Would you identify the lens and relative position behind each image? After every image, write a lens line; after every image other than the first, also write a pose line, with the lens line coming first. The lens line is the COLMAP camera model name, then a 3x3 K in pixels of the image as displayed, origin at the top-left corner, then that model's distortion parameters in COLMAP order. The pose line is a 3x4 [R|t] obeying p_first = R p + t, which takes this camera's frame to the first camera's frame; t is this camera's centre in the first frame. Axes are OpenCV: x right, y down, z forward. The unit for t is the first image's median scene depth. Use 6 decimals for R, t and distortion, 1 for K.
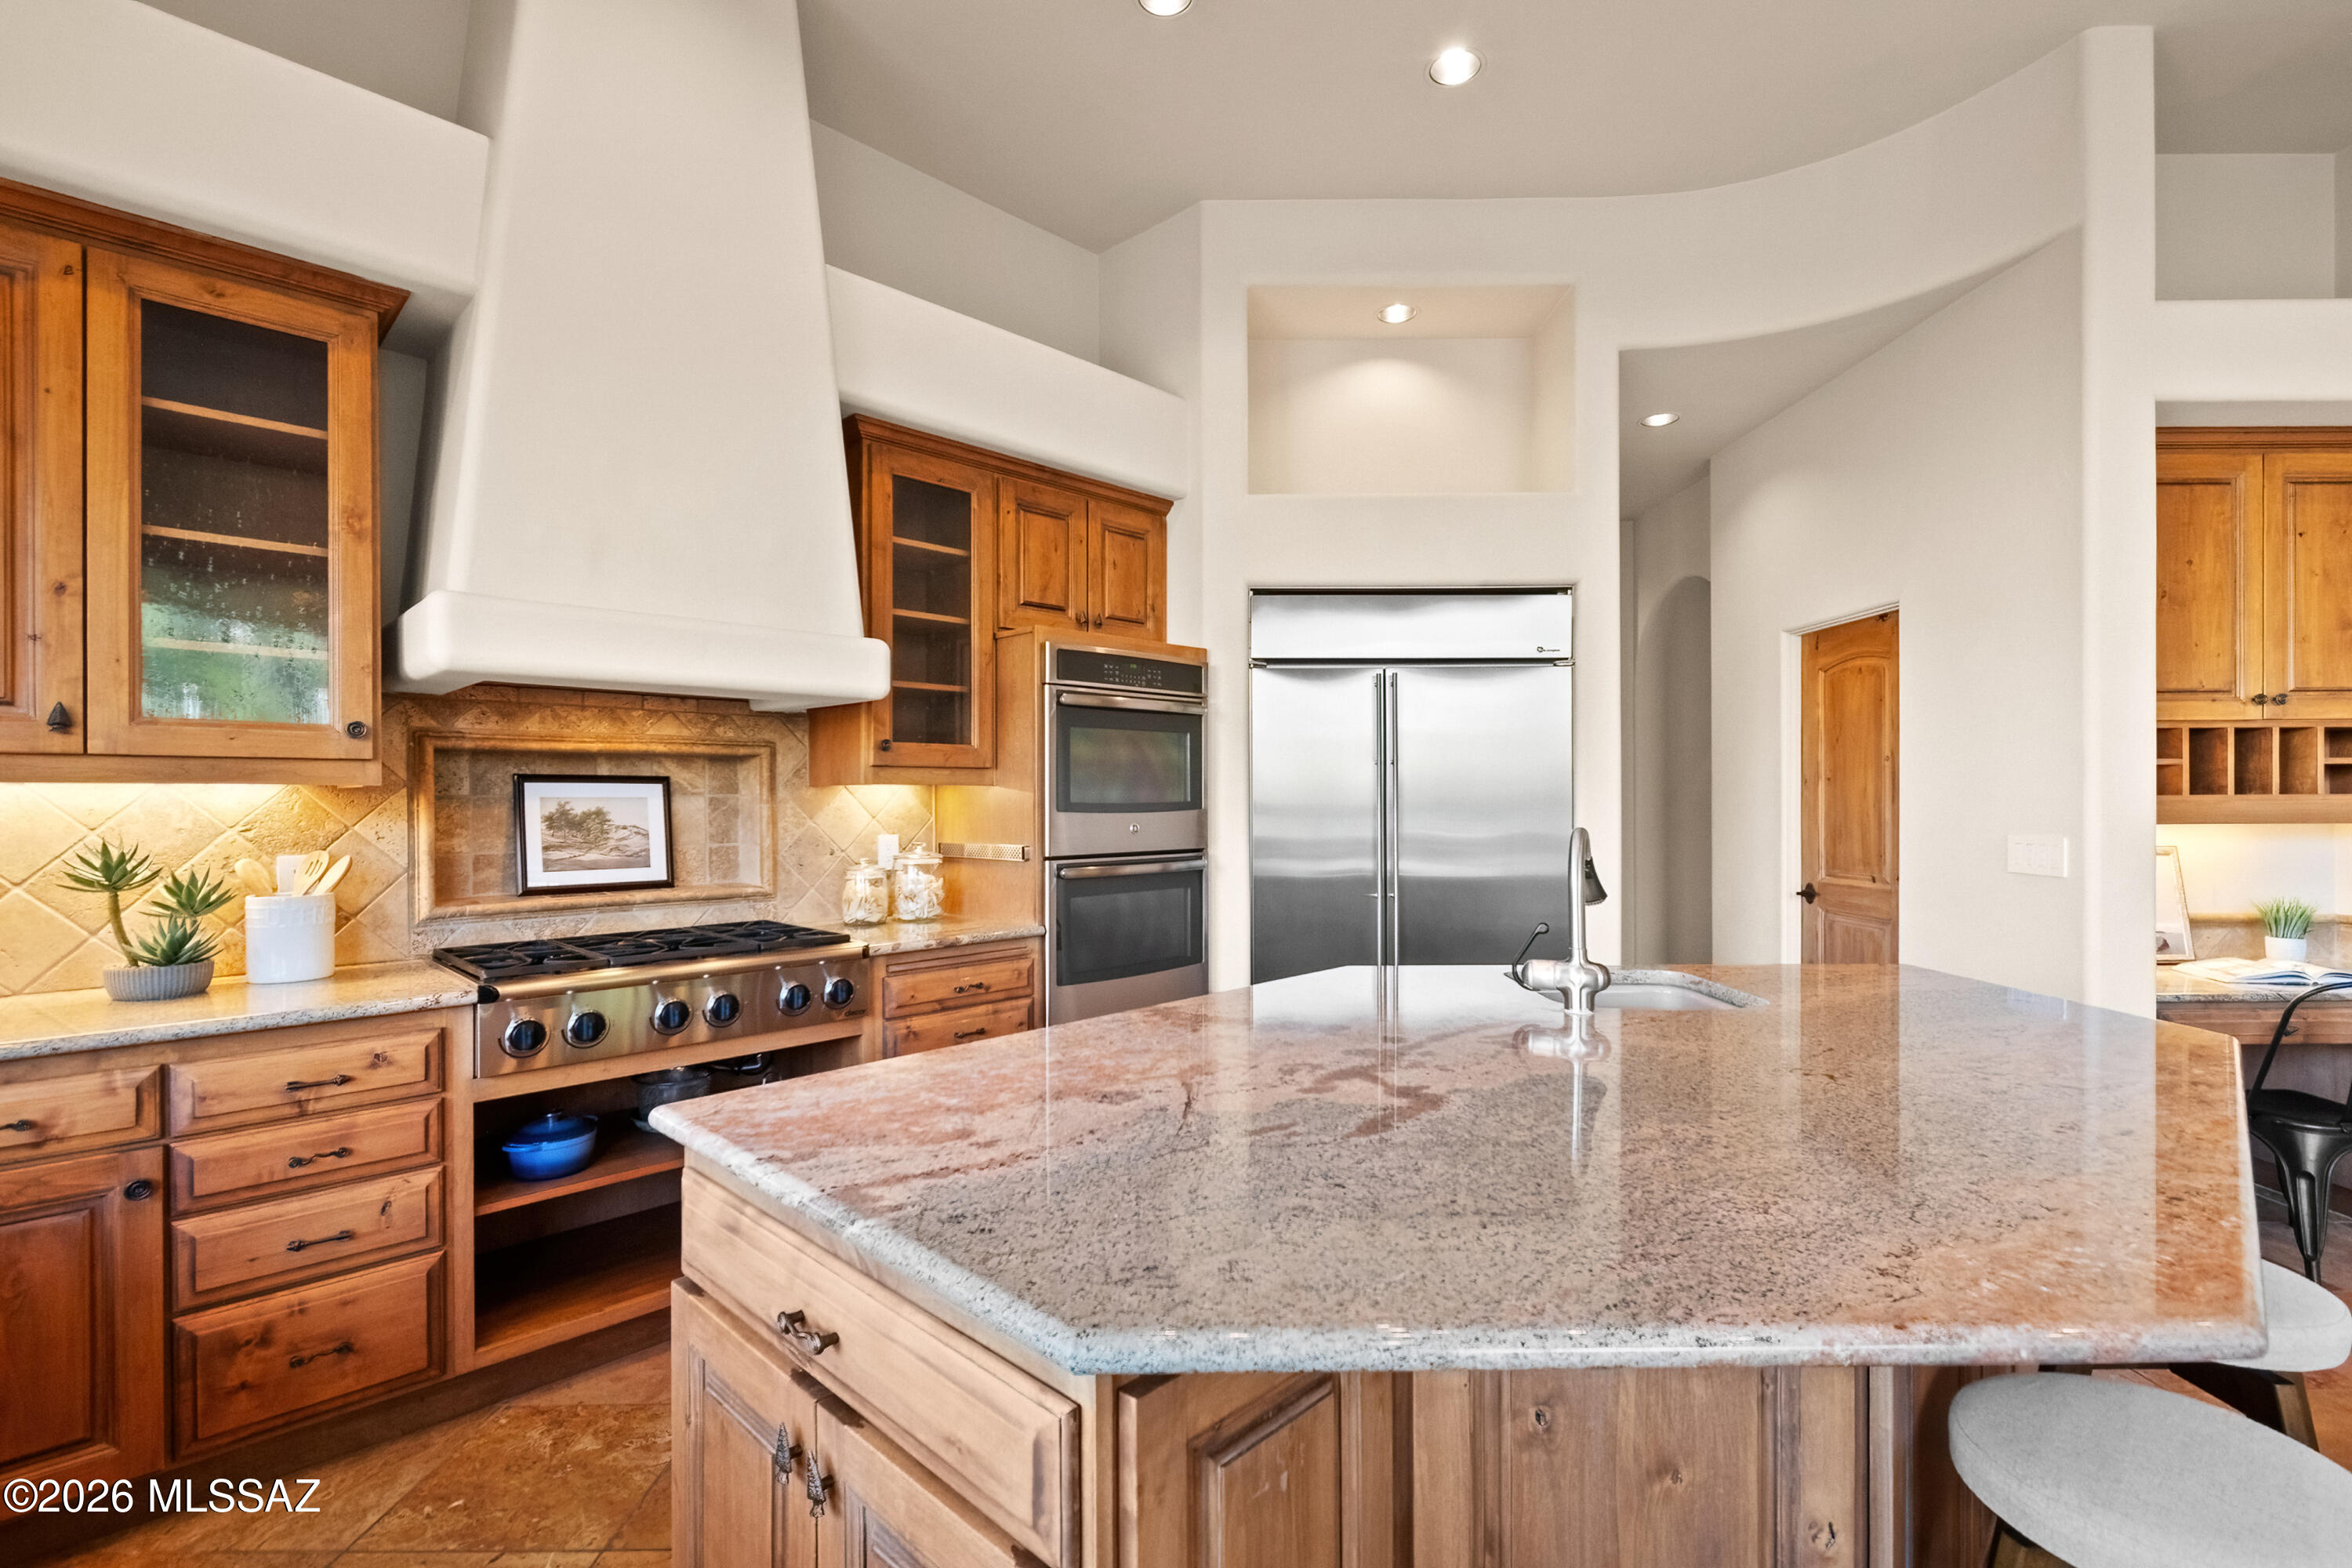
lens RADIAL K [[1124.5, 0, 1175.5], [0, 1124.5, 783.6], [0, 0, 1]] dist [0.000007, 0.000090]
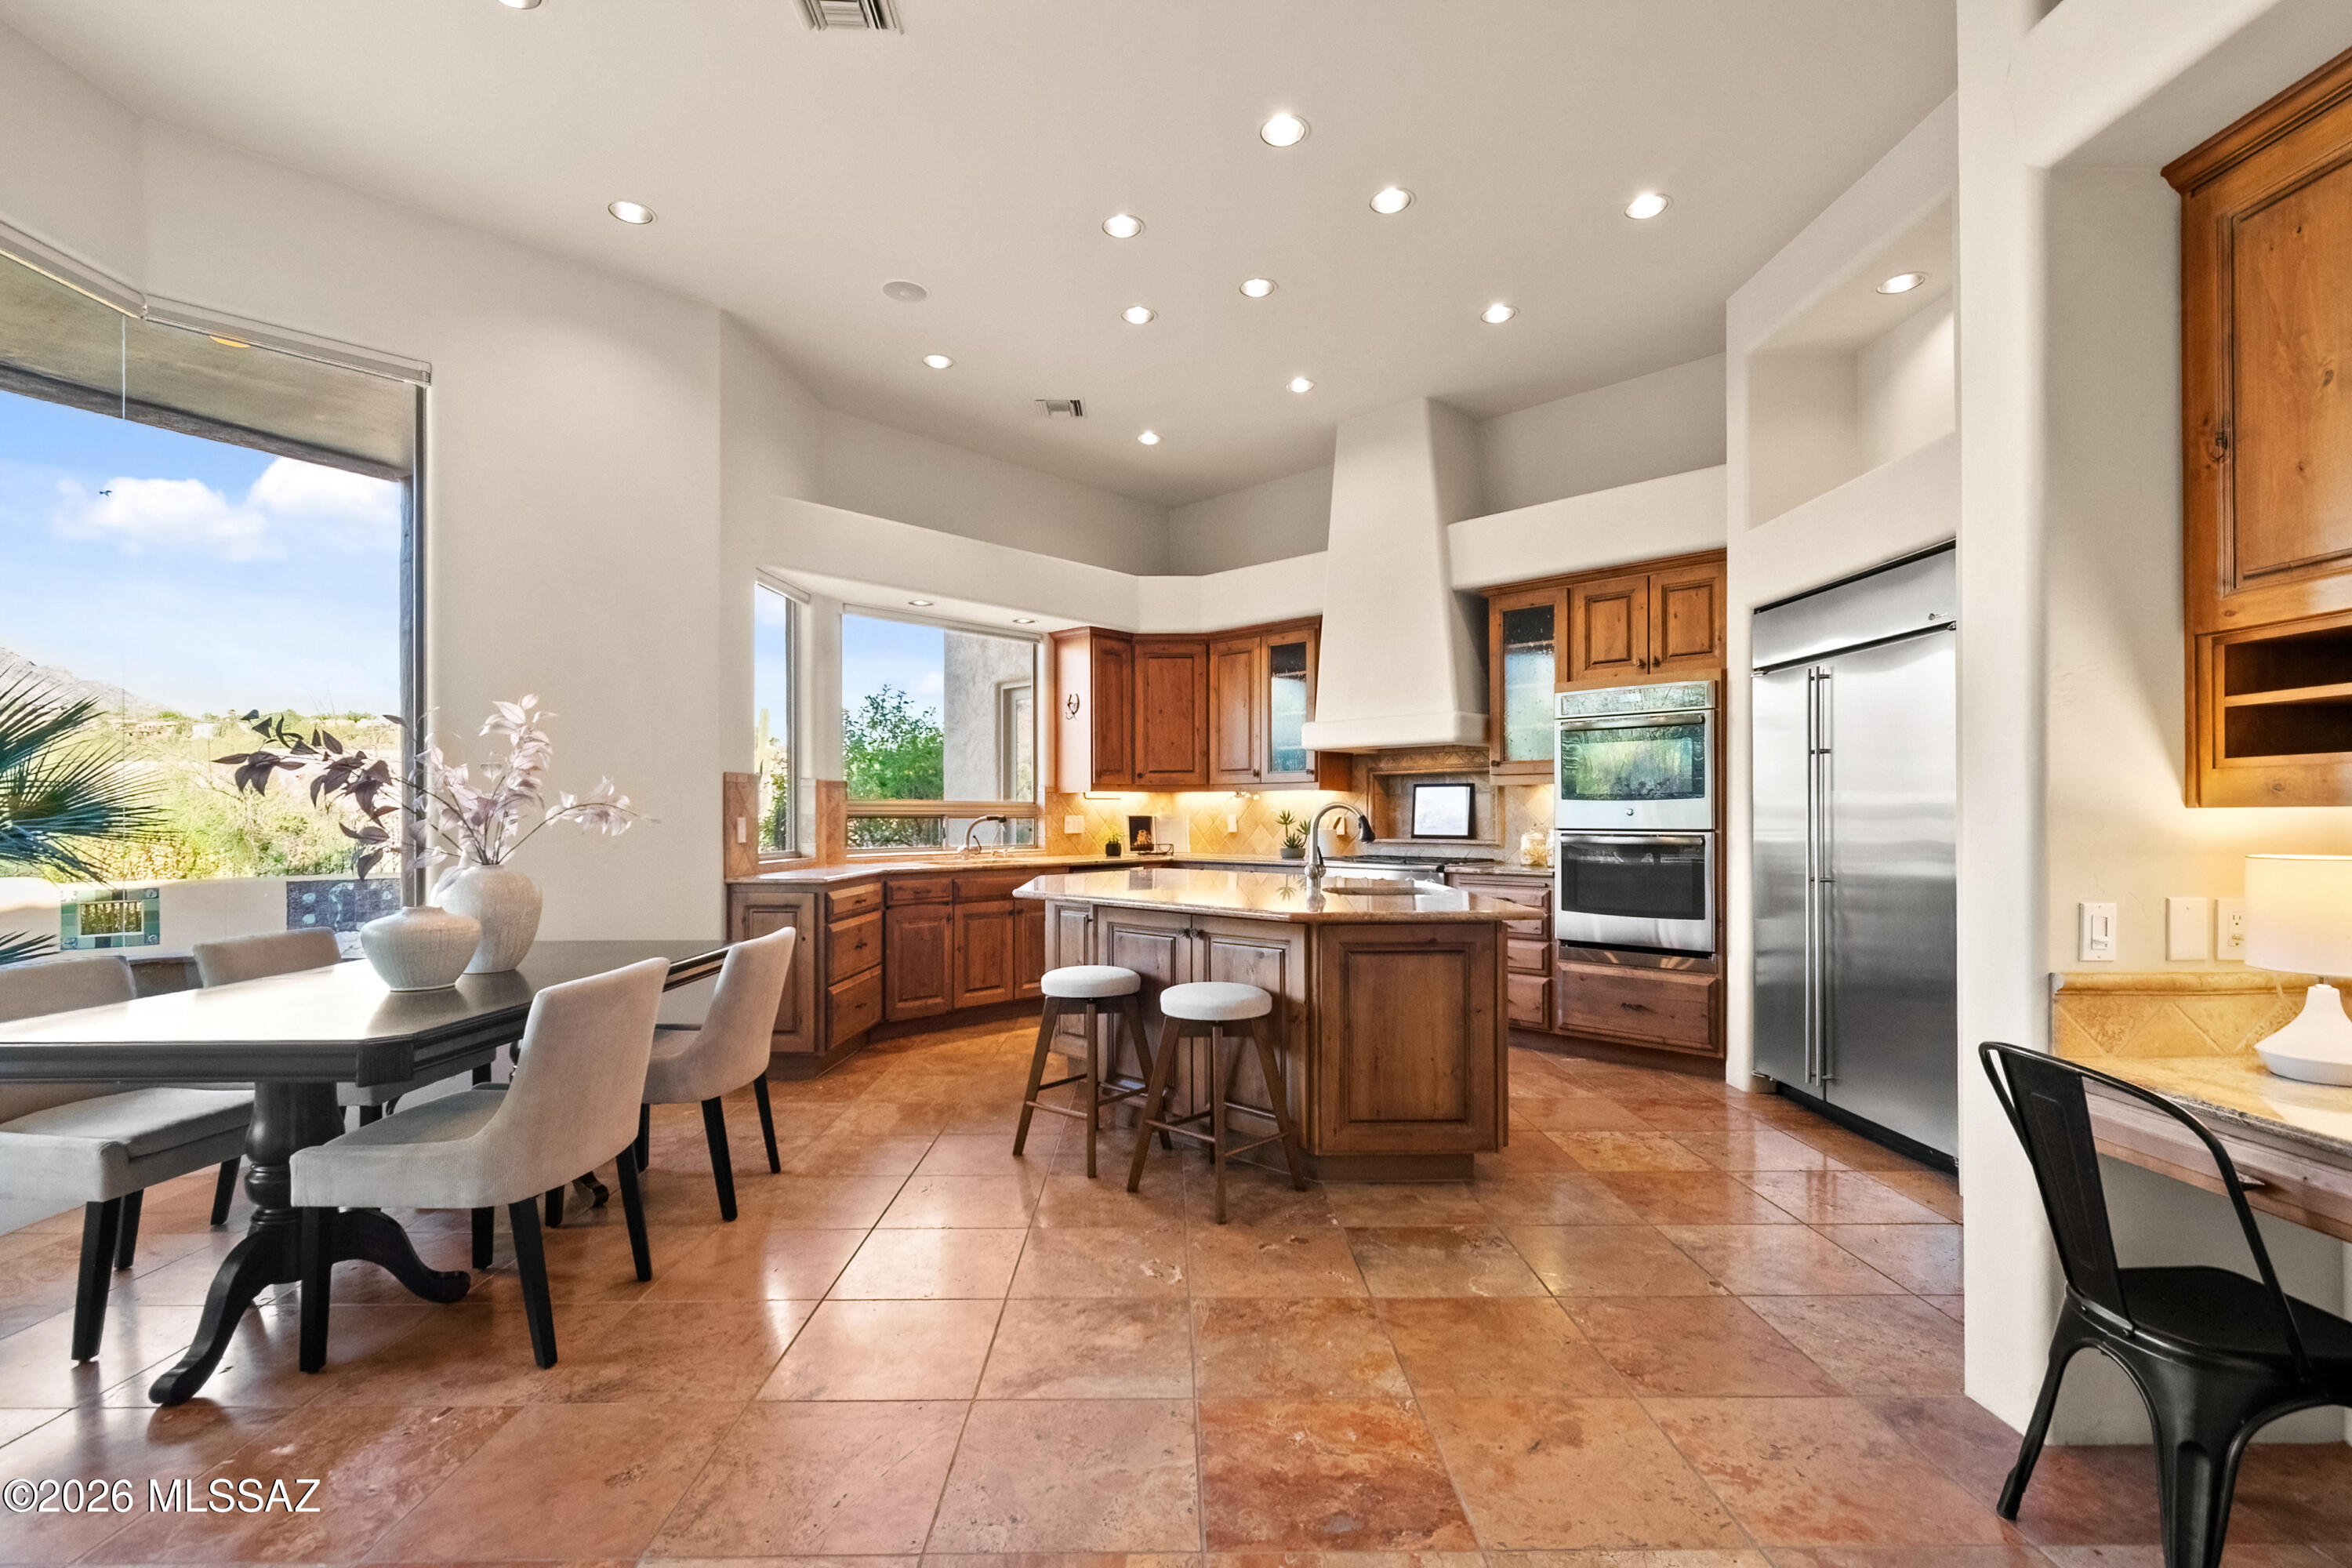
lens RADIAL K [[1124.5, 0, 1175.5], [0, 1124.5, 783.6], [0, 0, 1]] dist [0.000007, 0.000090]
pose [[-0.010190, -0.023400, -0.999674, 1.444045], [0.028797, 0.999305, -0.023685, 0.025310], [0.999533, -0.029029, -0.009509, 0.447506]]
